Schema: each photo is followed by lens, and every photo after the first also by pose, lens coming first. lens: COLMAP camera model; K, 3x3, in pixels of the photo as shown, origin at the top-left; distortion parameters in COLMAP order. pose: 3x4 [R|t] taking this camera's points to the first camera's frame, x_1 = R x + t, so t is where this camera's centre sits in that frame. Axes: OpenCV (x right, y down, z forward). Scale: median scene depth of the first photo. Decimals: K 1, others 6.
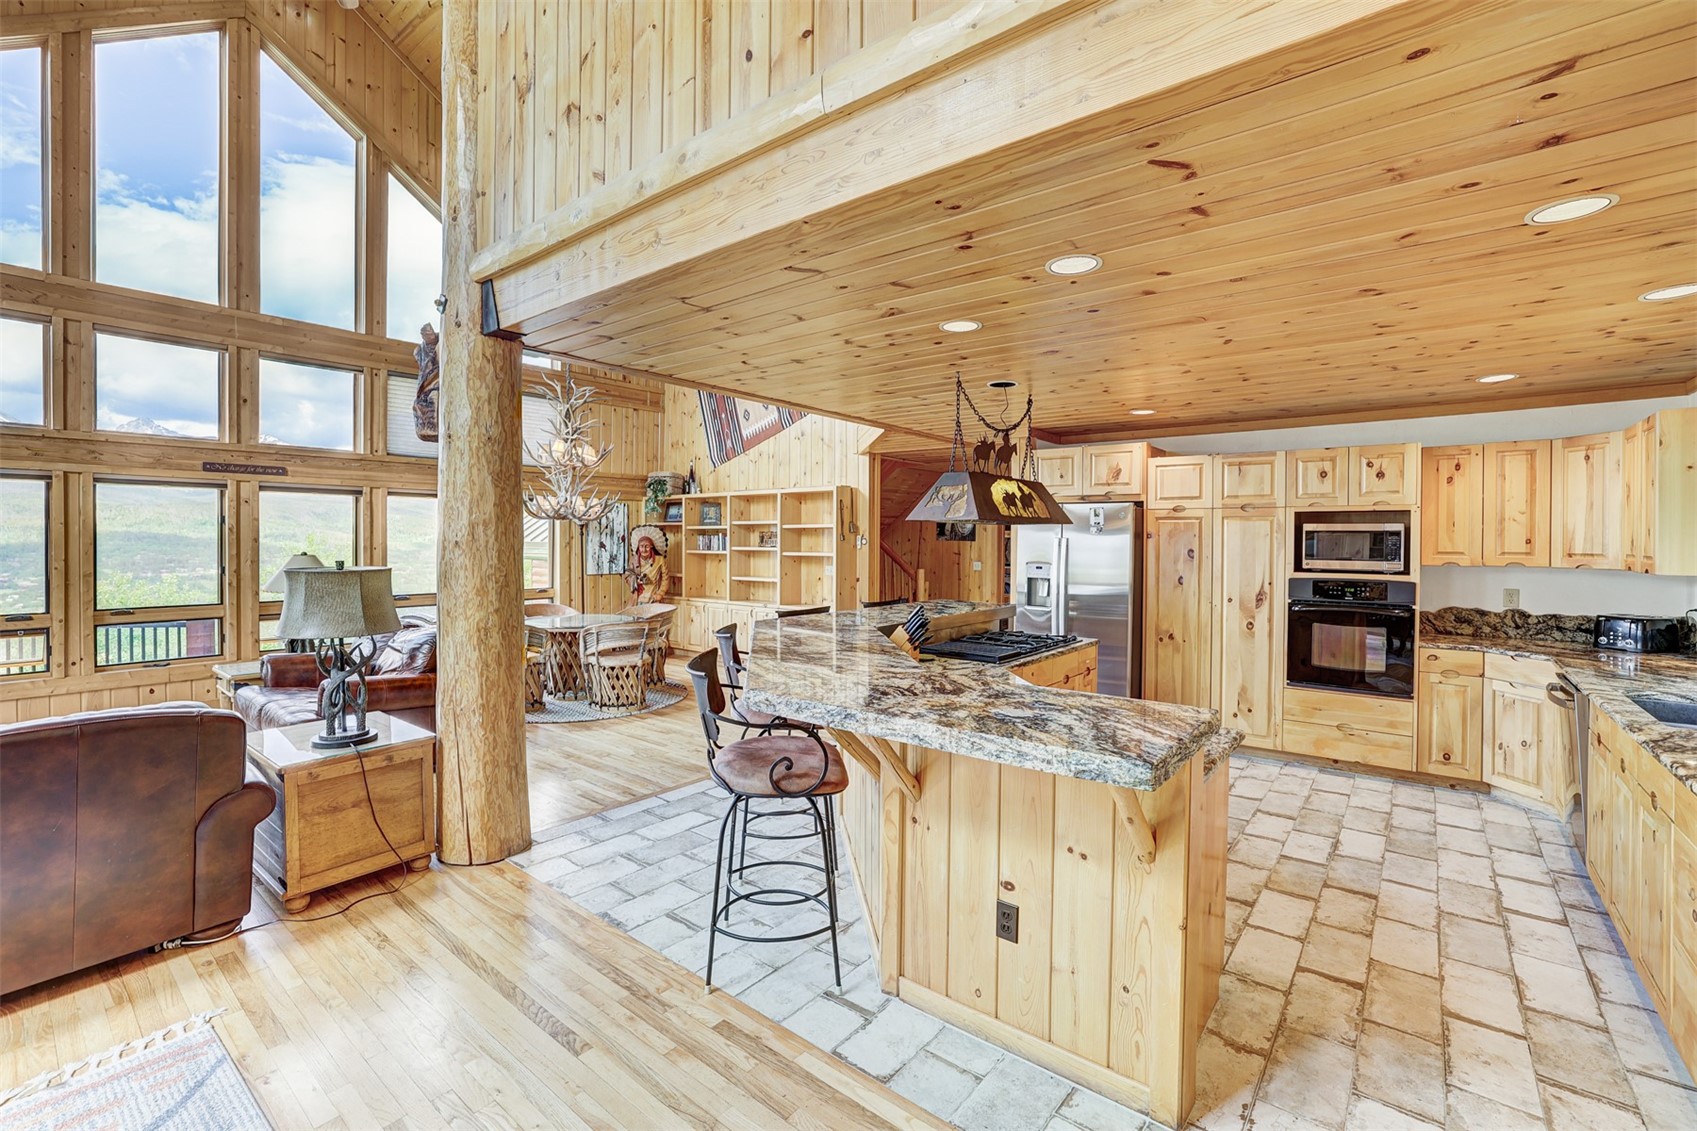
lens RADIAL K [[759.0, 0, 836.2], [0, 759.0, 548.7], [0, 0, 1]] dist [-0.029883, 0.012147]
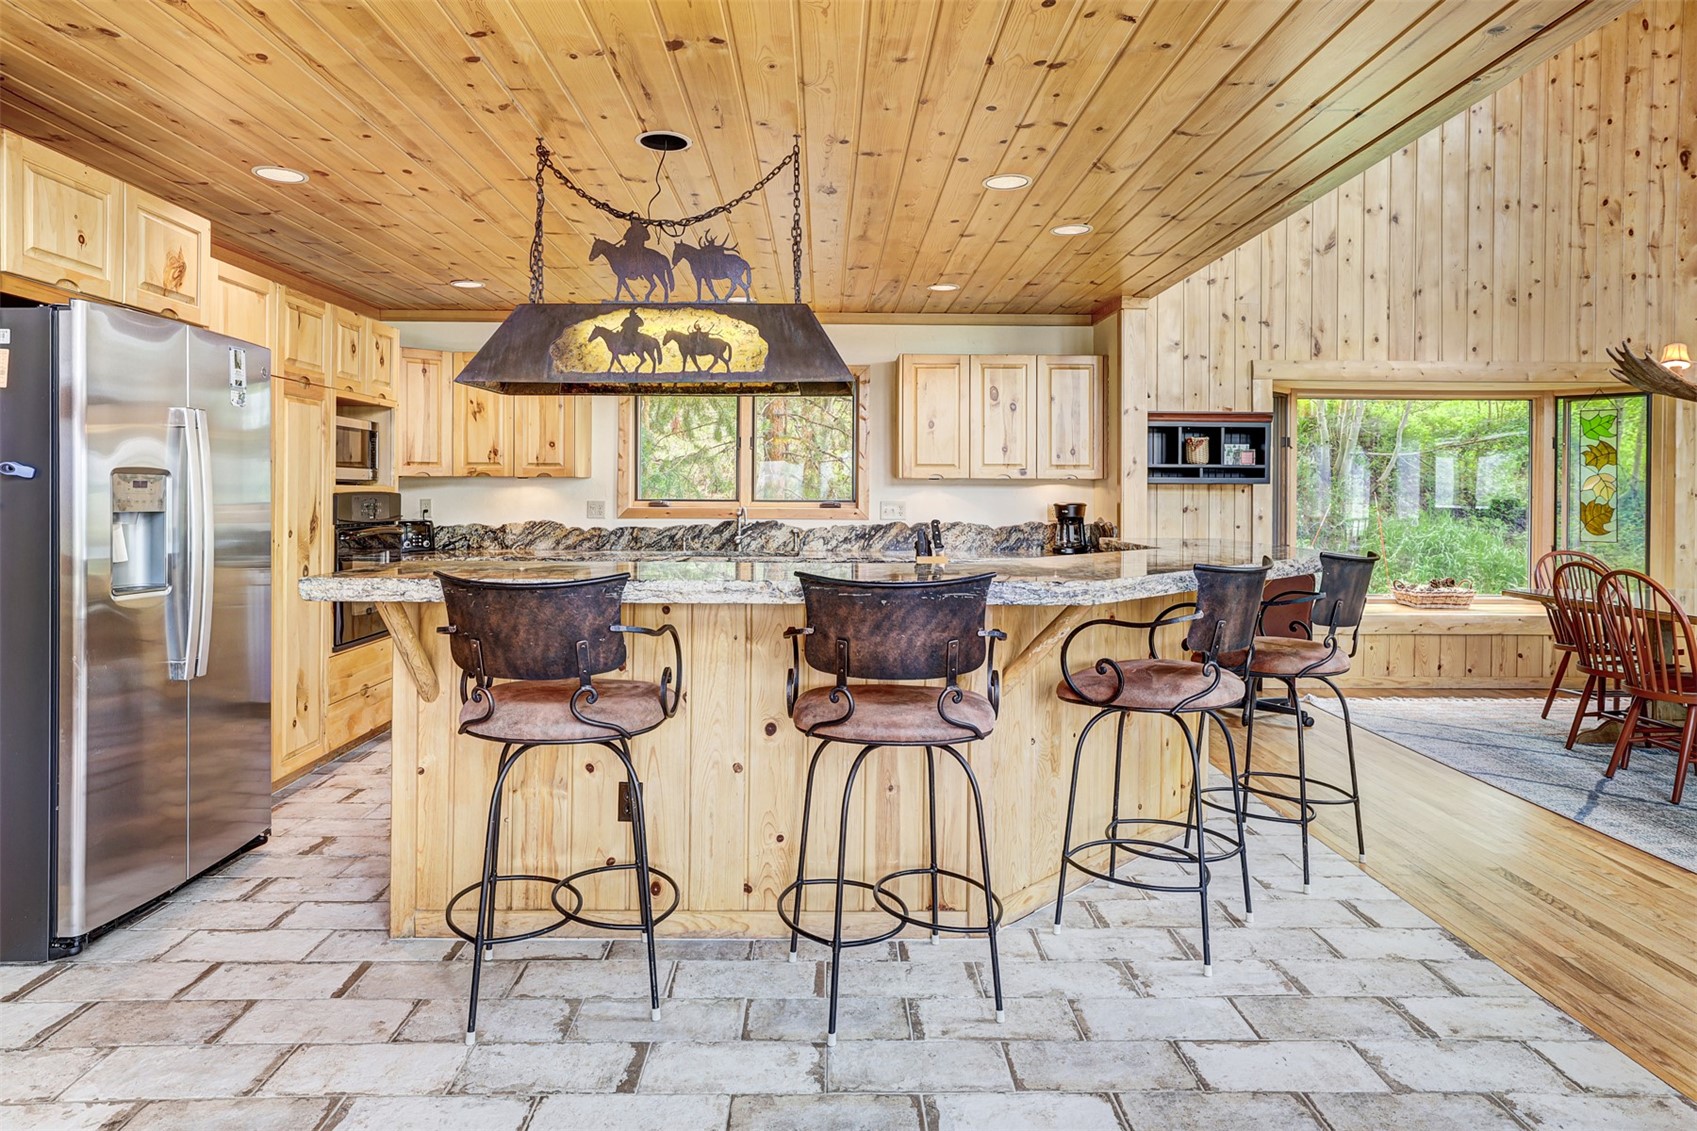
lens RADIAL K [[1012.5, 0, 834.0], [0, 1012.5, 486.9], [0, 0, 1]] dist [-0.007801, 0.023195]
pose [[-0.644956, -0.003686, 0.764211, -0.391173], [0.001873, 0.999978, 0.006404, 0.028494], [-0.764217, 0.005562, -0.644935, 1.255952]]
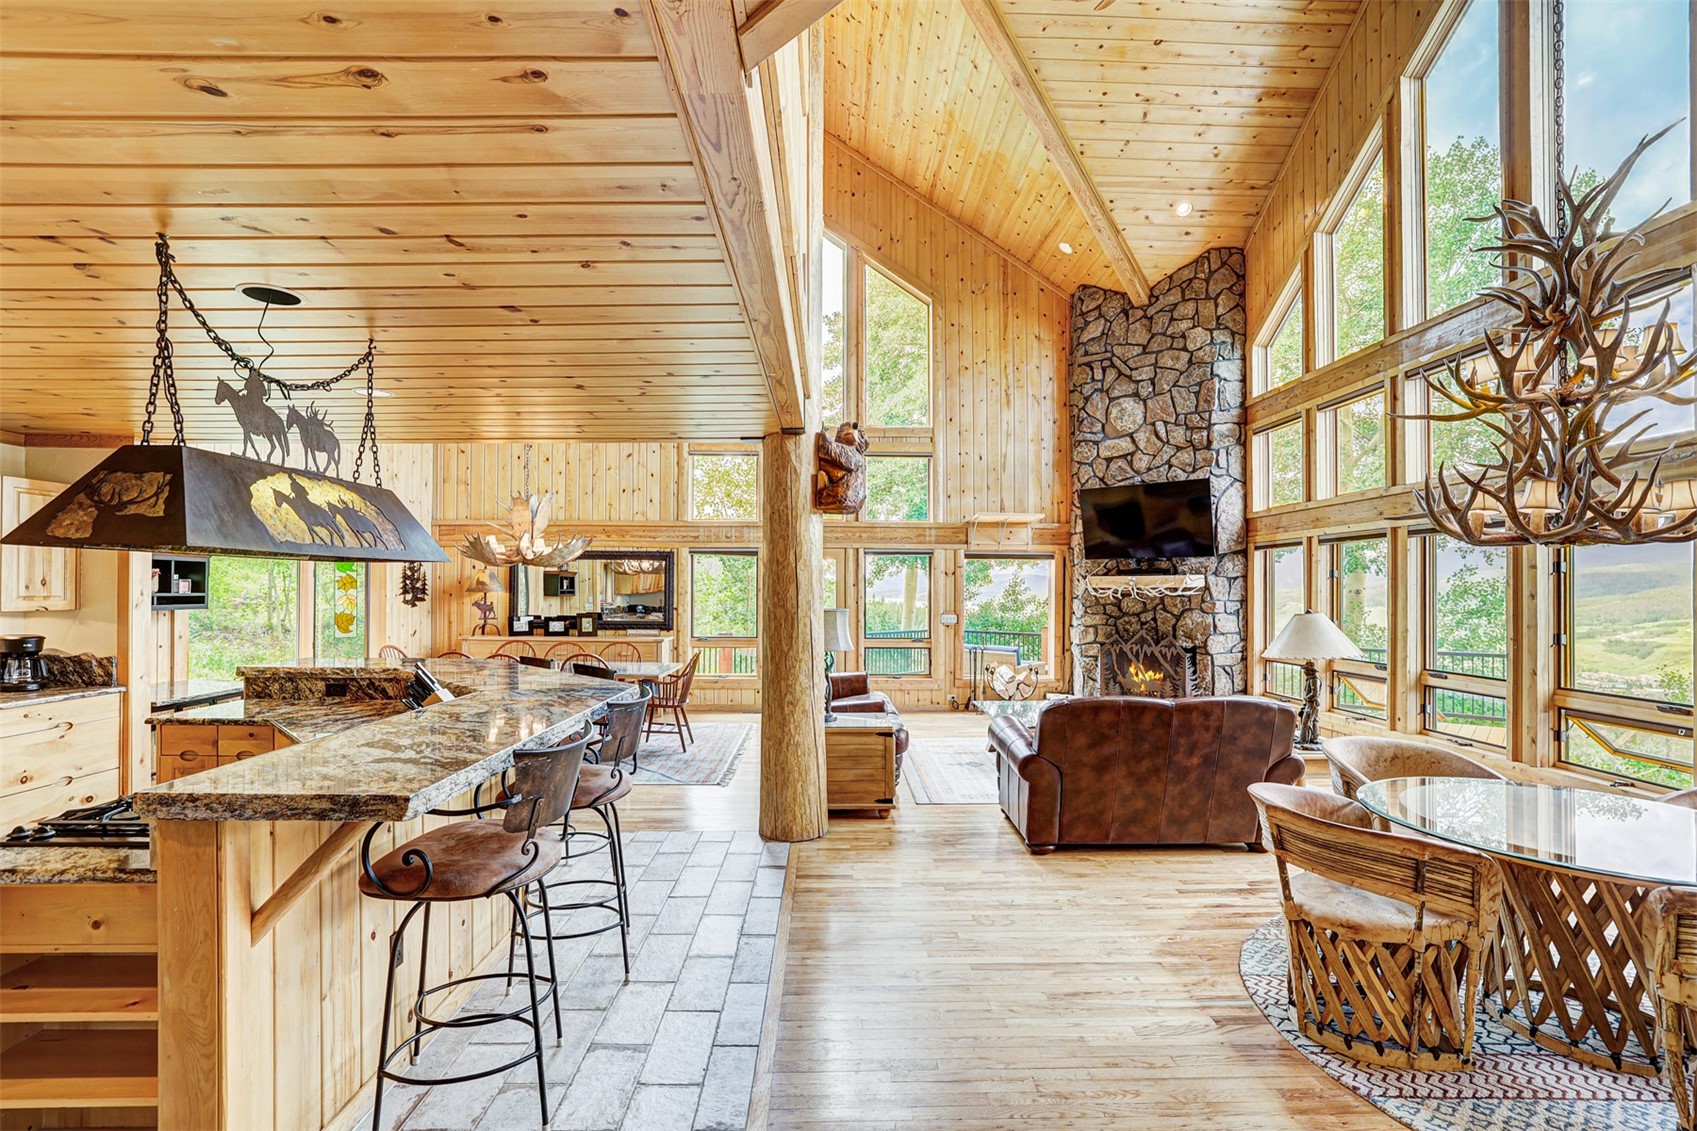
lens RADIAL K [[759.0, 0, 850.2], [0, 759.0, 585.7], [0, 0, 1]] dist [-0.029883, 0.012147]
pose [[-0.758392, -0.009091, -0.651736, 0.218118], [-0.014967, 0.999882, 0.003470, -0.019170], [0.651627, 0.012386, -0.758438, 1.505632]]
